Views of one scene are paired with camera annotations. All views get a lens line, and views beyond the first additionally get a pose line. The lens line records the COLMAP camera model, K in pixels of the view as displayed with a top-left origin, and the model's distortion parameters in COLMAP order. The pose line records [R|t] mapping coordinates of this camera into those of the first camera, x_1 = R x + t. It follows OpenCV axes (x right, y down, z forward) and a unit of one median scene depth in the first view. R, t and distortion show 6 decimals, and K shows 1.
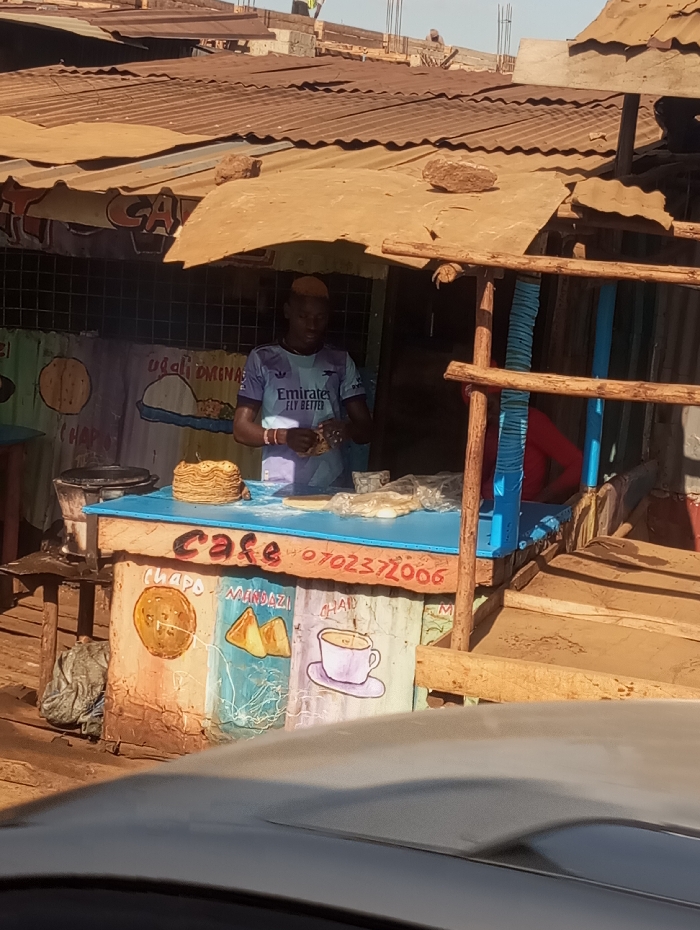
lens RADIAL K [[2351.8, 0, 332.9], [0, 2351.8, 461.0], [0, 0, 1]] dist [0.344257, -3.700695]
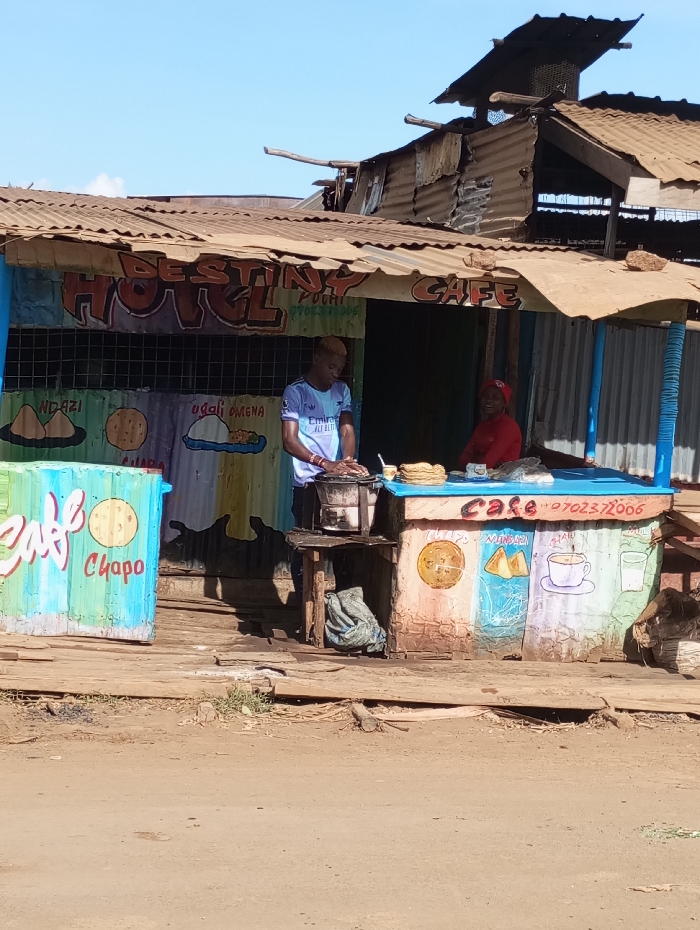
lens RADIAL K [[1893.6, 0, 350.0], [0, 1893.6, 465.0], [0, 0, 1]] dist [0.182189, -0.228565]
pose [[0.794363, -0.078594, 0.602337, -0.851108], [0.095268, 0.995443, 0.004247, -0.005133], [-0.599925, 0.054010, 0.798231, 0.076801]]
